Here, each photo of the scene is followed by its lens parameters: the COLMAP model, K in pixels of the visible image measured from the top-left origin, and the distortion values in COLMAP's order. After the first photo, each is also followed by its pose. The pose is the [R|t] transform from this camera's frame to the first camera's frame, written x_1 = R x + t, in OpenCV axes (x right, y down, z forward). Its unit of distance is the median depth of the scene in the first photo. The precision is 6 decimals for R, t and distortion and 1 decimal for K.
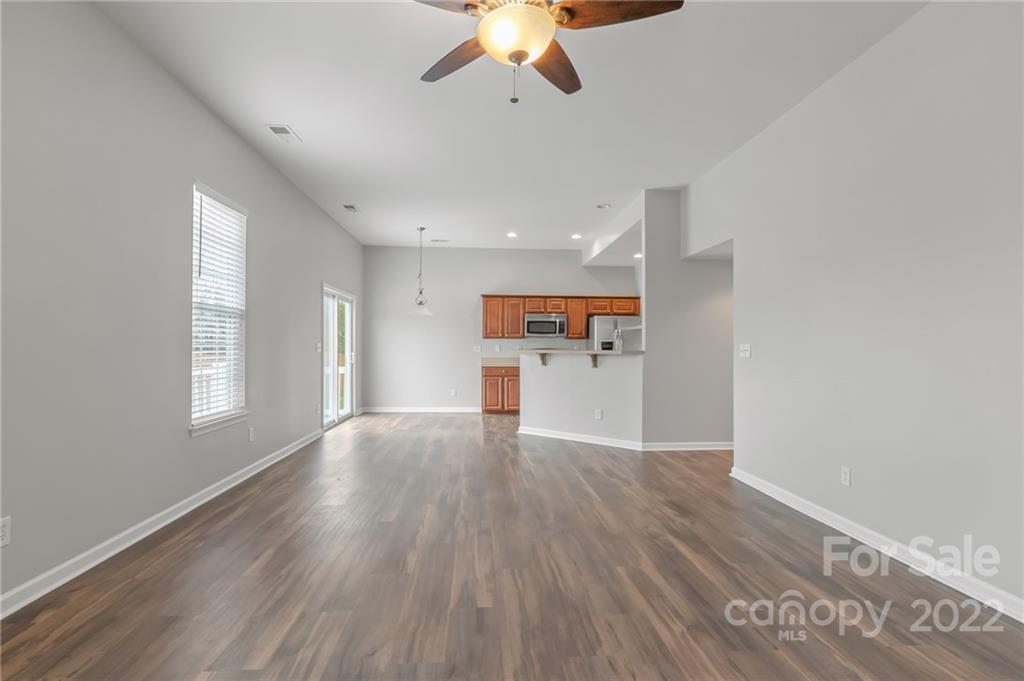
lens RADIAL K [[520.4, 0, 512.9], [0, 520.4, 341.7], [0, 0, 1]] dist [0.000110, 0.002047]
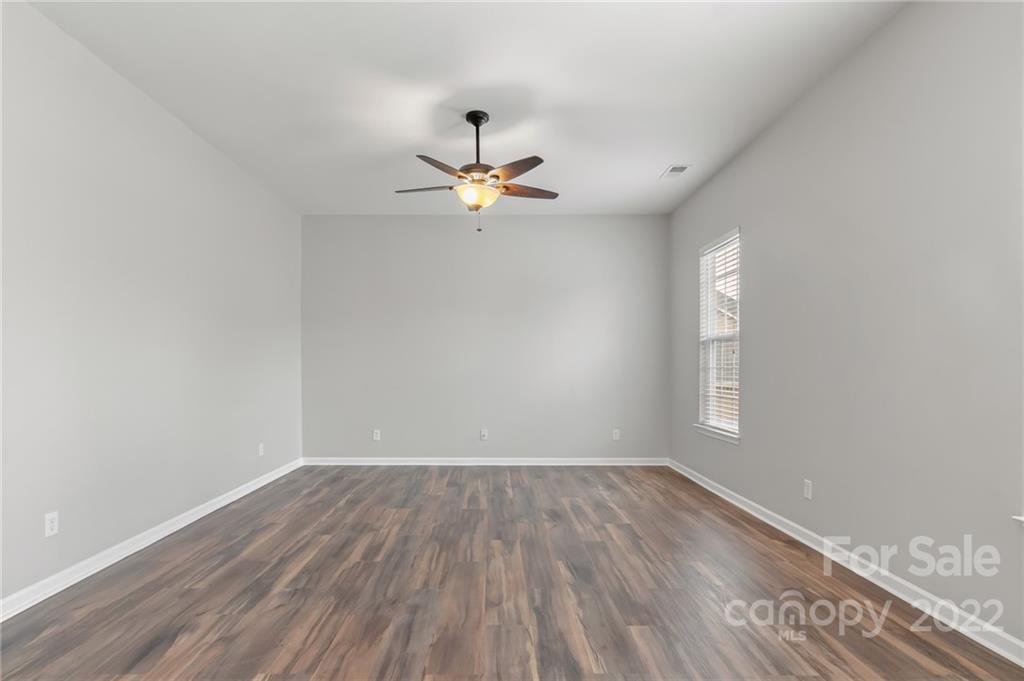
lens RADIAL K [[532.8, 0, 486.4], [0, 532.8, 383.6], [0, 0, 1]] dist [0.001458, 0.000857]
pose [[-0.996342, -0.007361, 0.085143, -0.086203], [-0.005759, 0.999802, 0.019045, 0.014457], [-0.085266, 0.018485, -0.996187, 1.415480]]
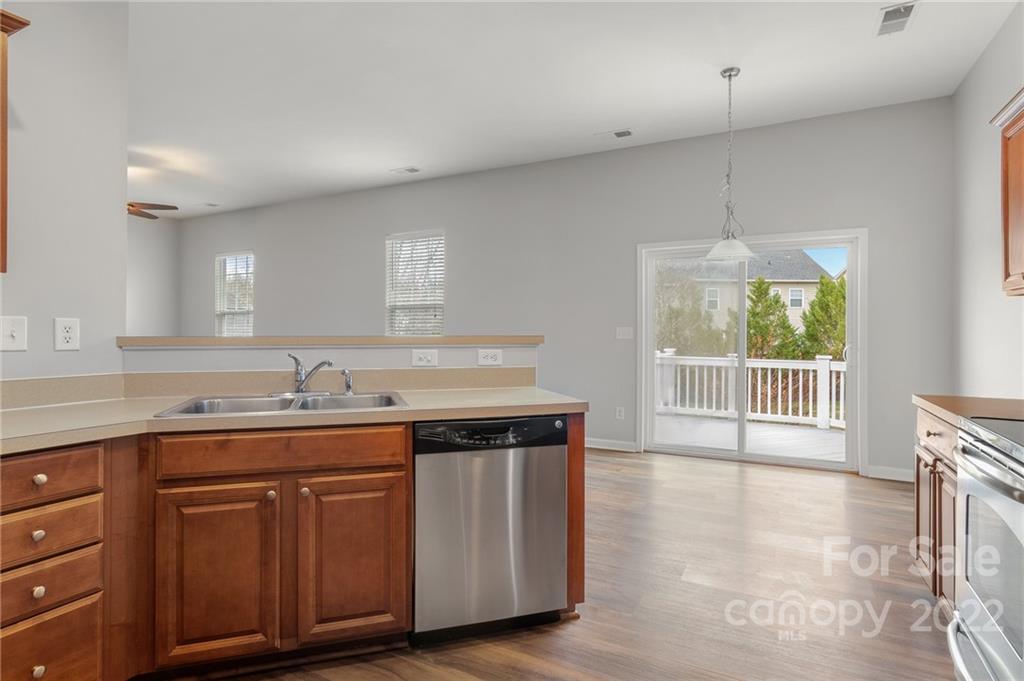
lens RADIAL K [[539.7, 0, 507.1], [0, 539.7, 333.3], [0, 0, 1]] dist [-0.000478, 0.000125]
pose [[-0.529832, -0.010945, -0.848032, 0.617968], [0.002007, 0.999898, -0.014159, 0.034771], [0.848100, -0.009204, -0.529756, 2.040866]]
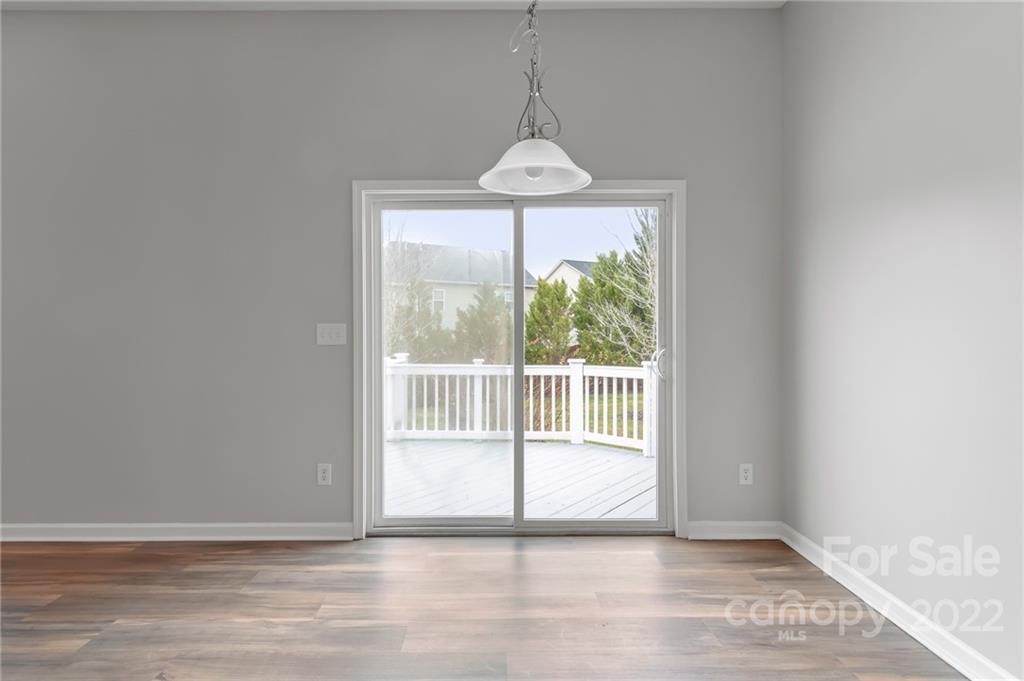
lens RADIAL K [[530.4, 0, 499.1], [0, 530.4, 335.2], [0, 0, 1]] dist [0.005762, 0.001253]
pose [[-0.074695, -0.007299, -0.997180, 0.096099], [0.014487, 0.999860, -0.008403, 0.027556], [0.997101, -0.015073, -0.074579, 1.882681]]
